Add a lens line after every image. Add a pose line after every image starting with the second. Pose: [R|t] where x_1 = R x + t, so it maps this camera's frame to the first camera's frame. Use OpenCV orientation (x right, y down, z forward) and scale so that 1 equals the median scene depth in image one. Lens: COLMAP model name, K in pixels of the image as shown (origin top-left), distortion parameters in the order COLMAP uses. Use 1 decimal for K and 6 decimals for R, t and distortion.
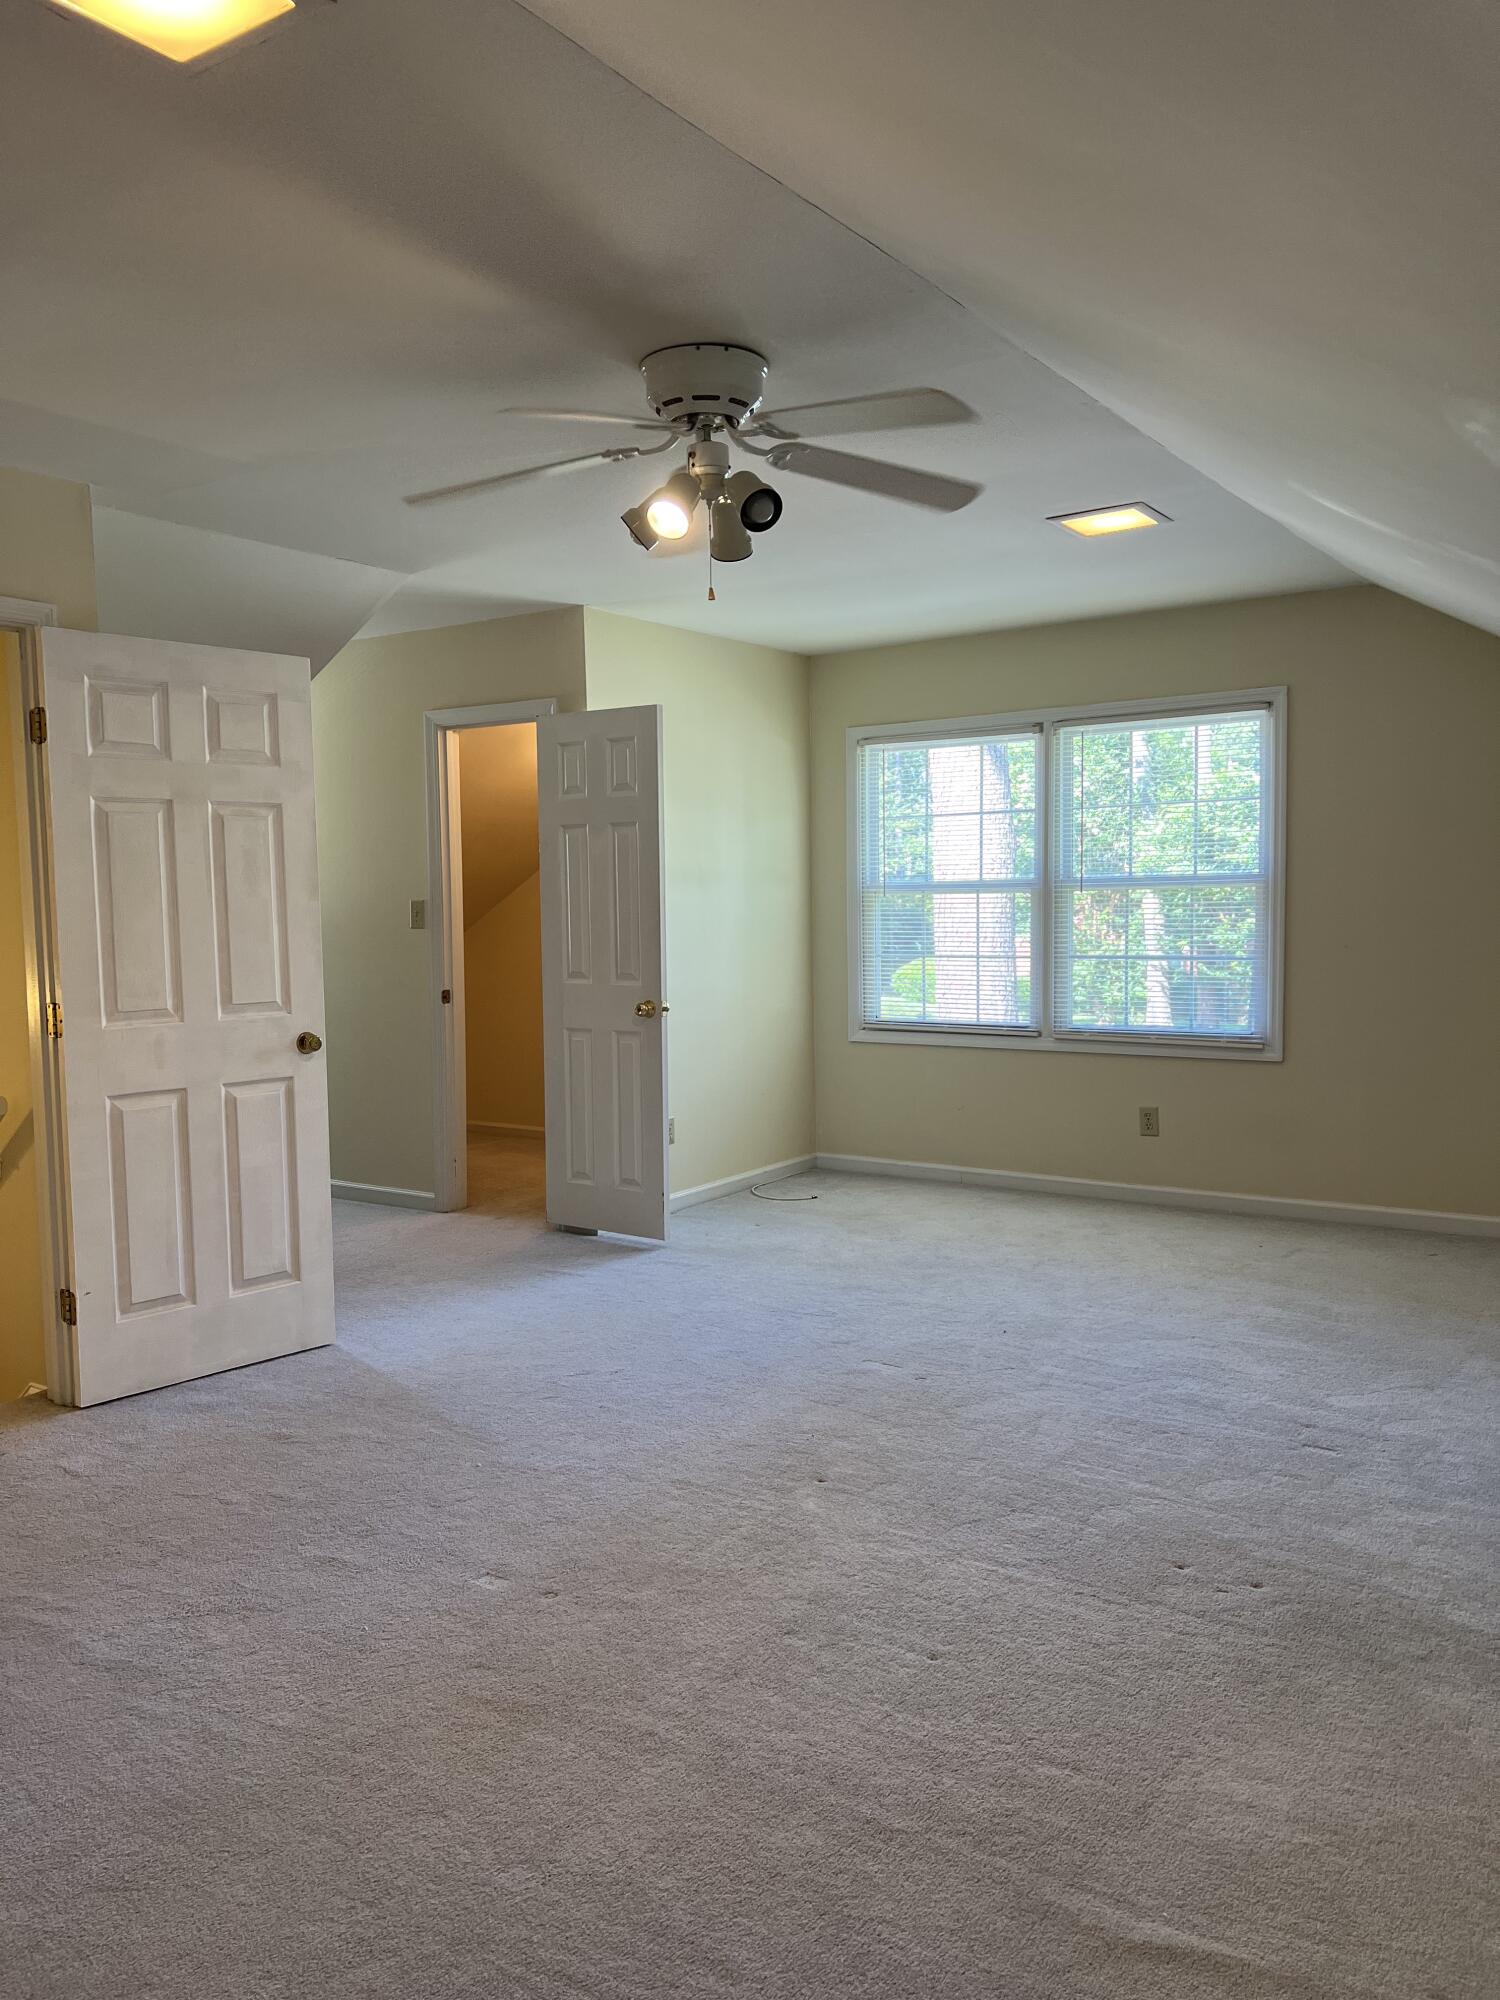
lens RADIAL K [[1524.8, 0, 748.7], [0, 1524.8, 1009.1], [0, 0, 1]] dist [0.070537, -0.047882]
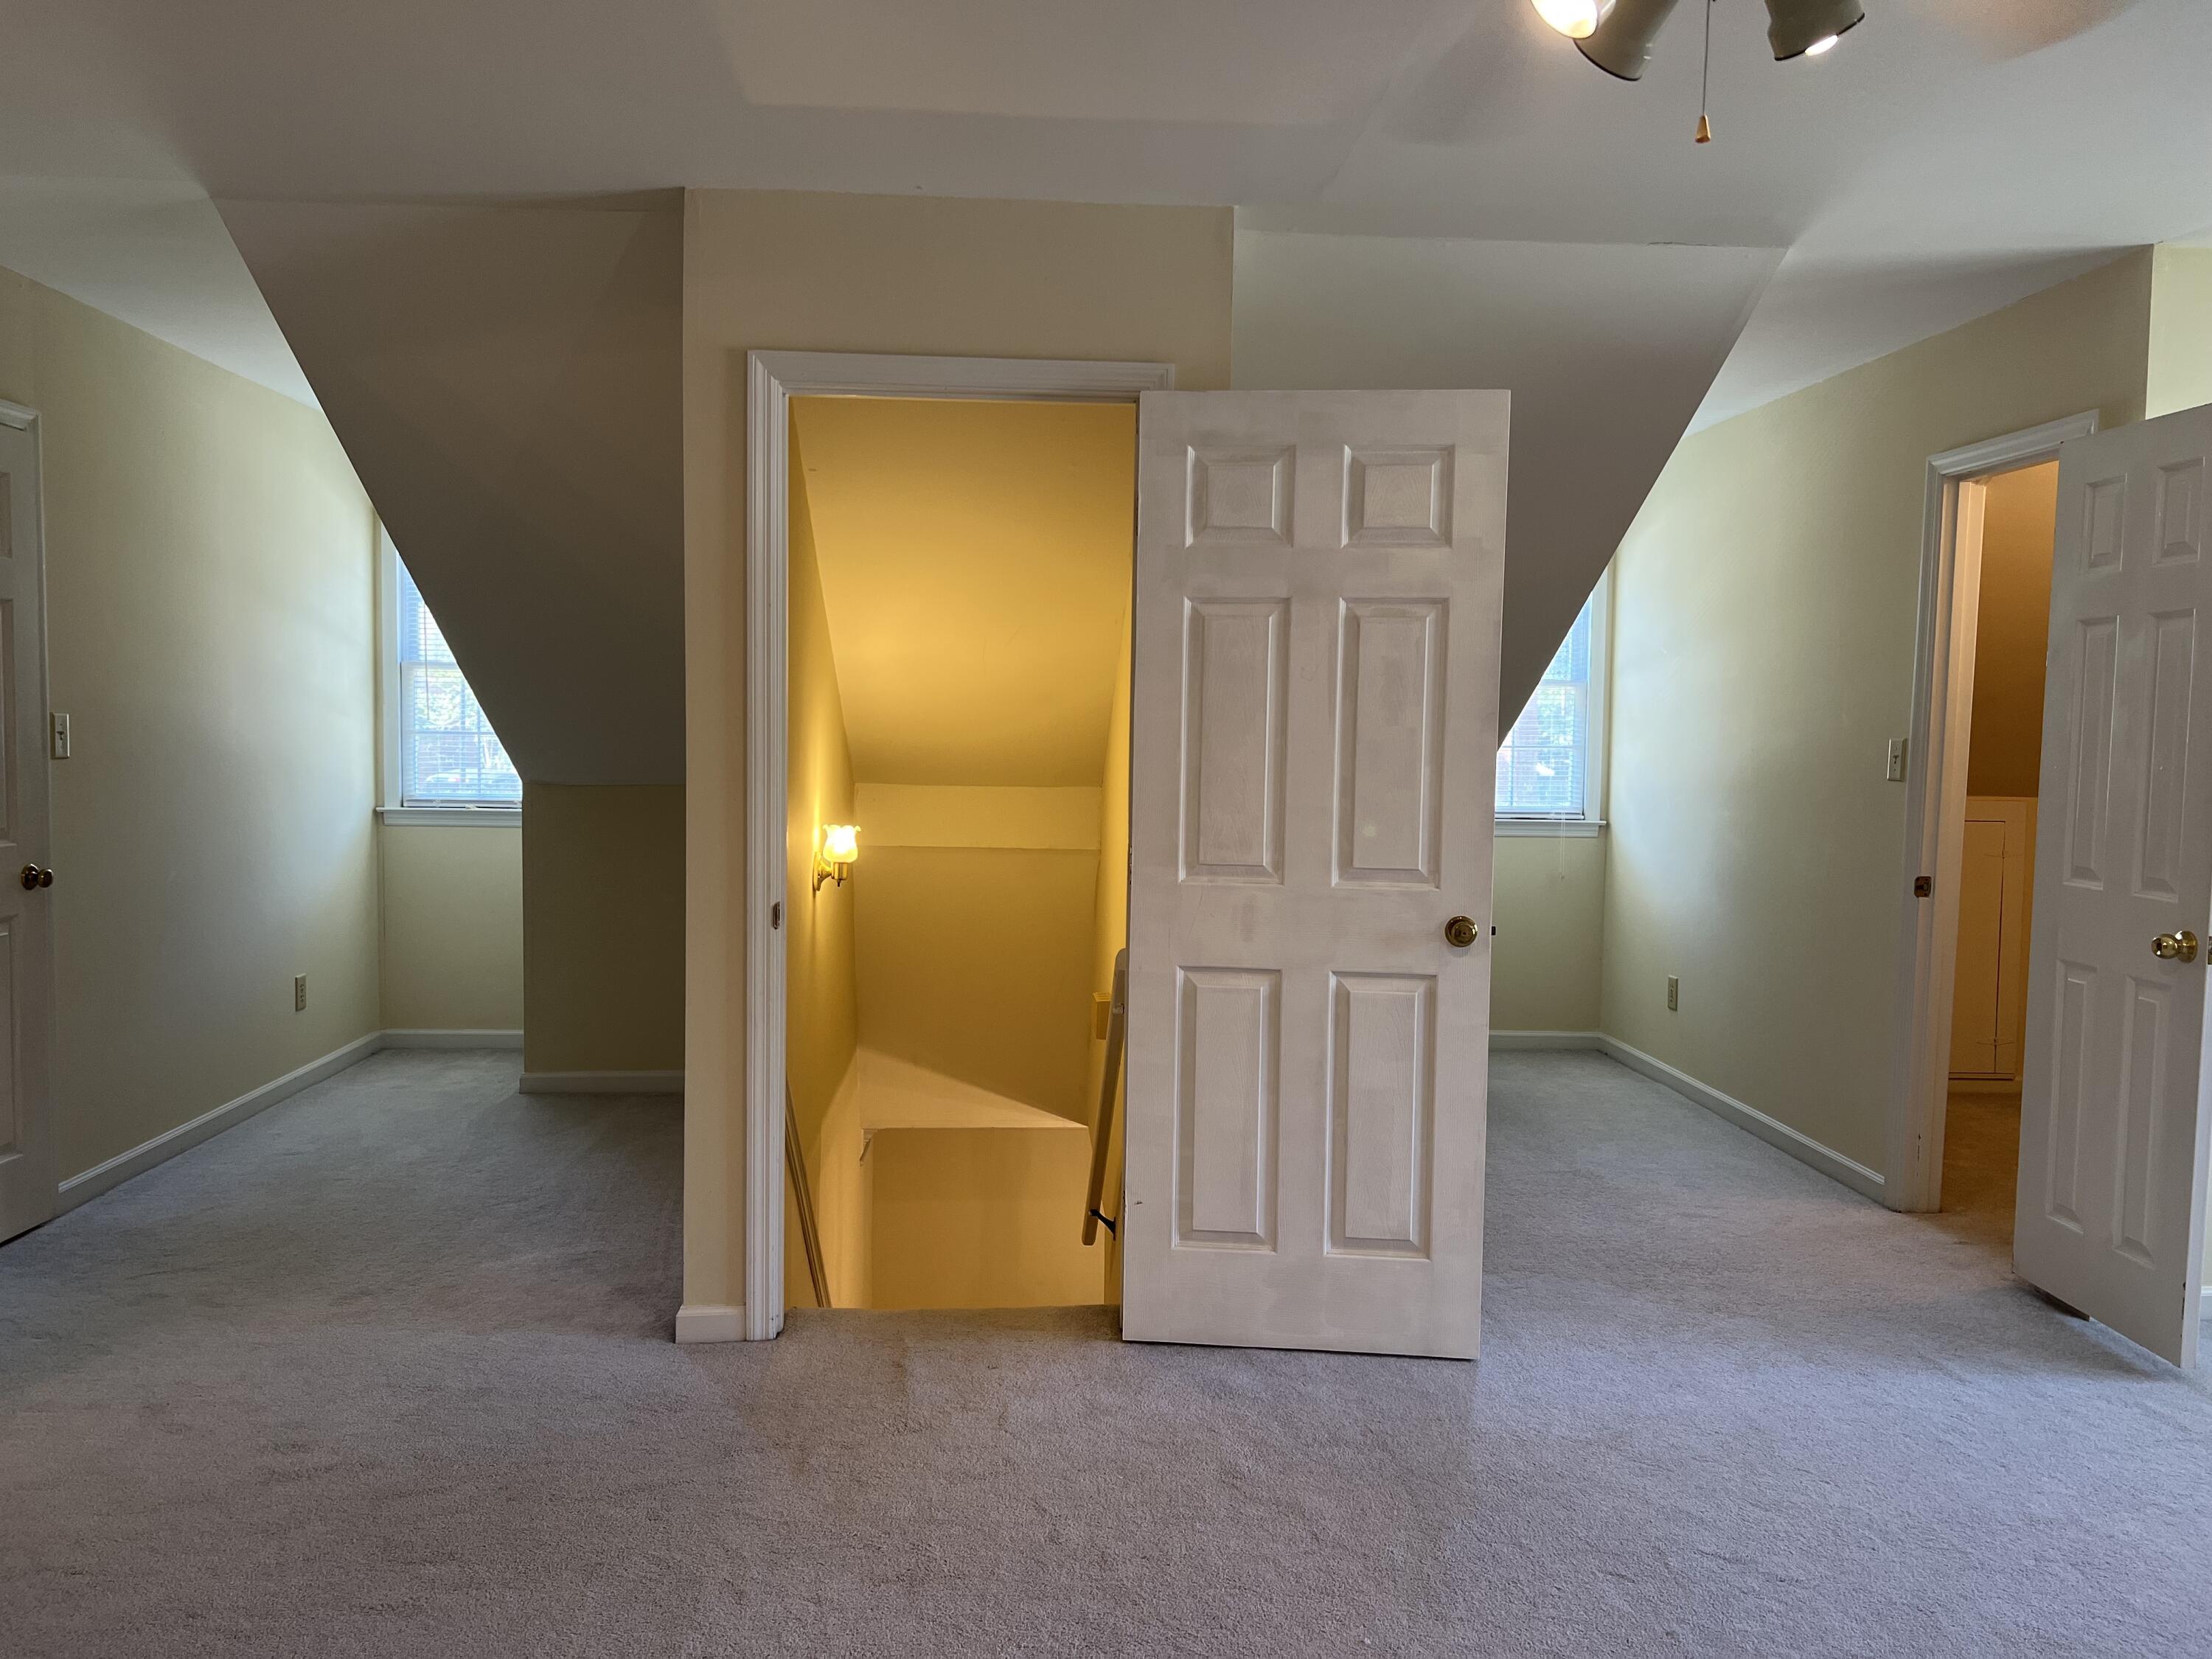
lens RADIAL K [[1686.4, 0, 1088.4], [0, 1686.4, 822.3], [0, 0, 1]] dist [0.070537, -0.047882]
pose [[0.619973, 0.073719, -0.781152, 0.227431], [-0.085924, 0.995968, 0.025796, -0.035614], [0.779904, 0.051127, 0.623807, 0.387147]]
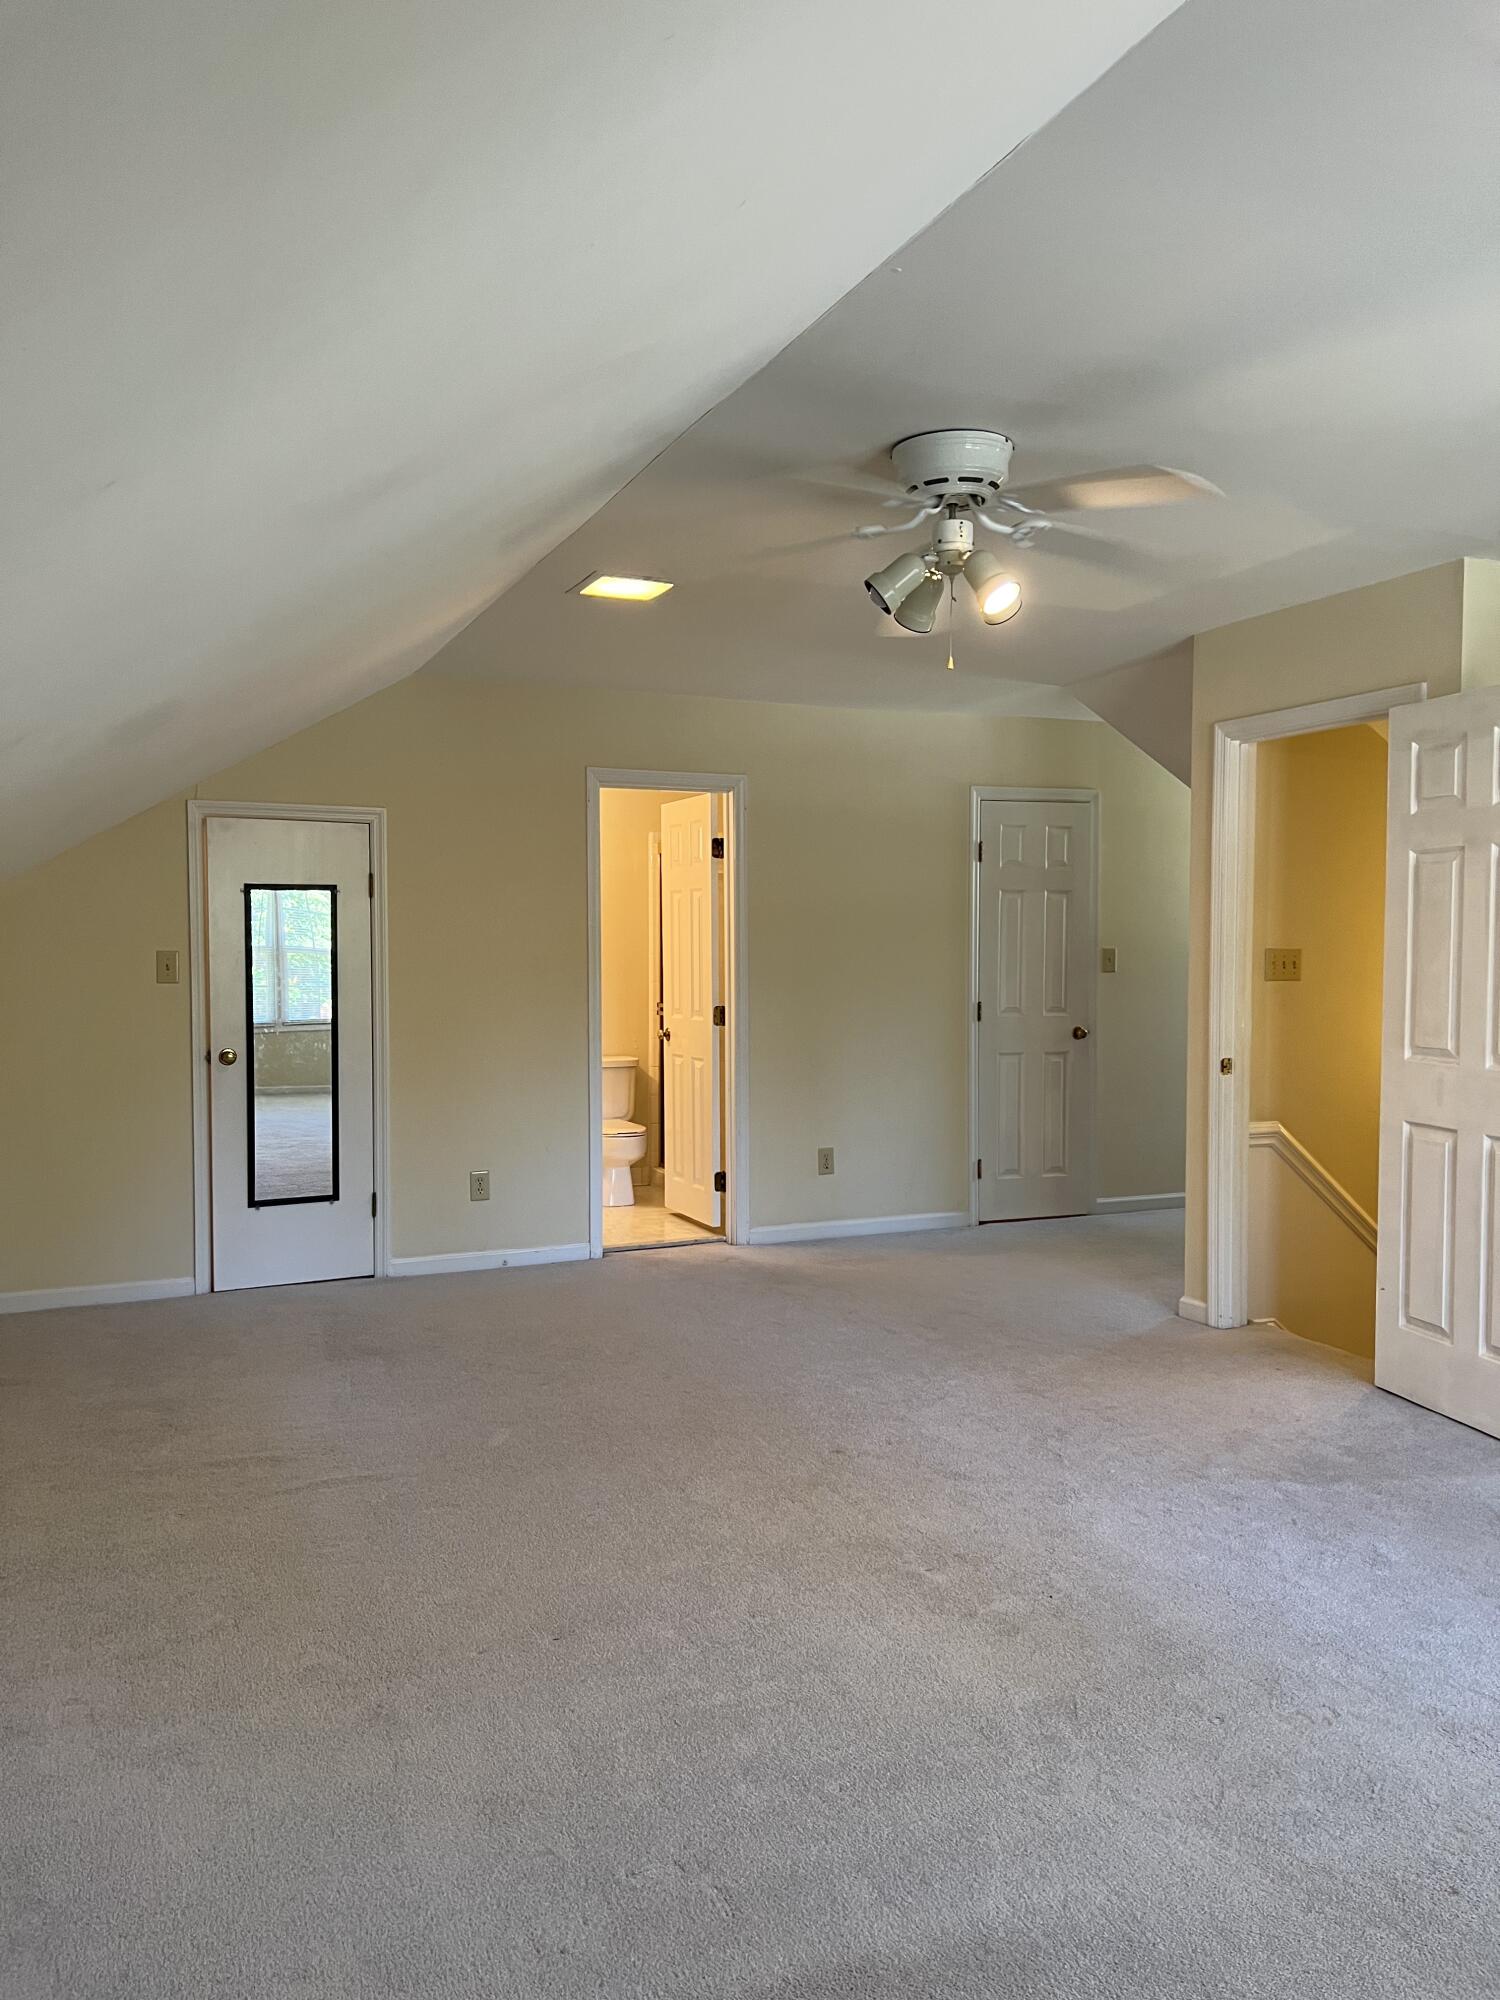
lens RADIAL K [[1524.8, 0, 747.6], [0, 1524.8, 1010.7], [0, 0, 1]] dist [0.070537, -0.047882]
pose [[-0.519443, 0.055956, -0.852671, 0.728773], [-0.055521, 0.993535, 0.099023, -0.100032], [0.852699, 0.098778, -0.512978, 1.100060]]
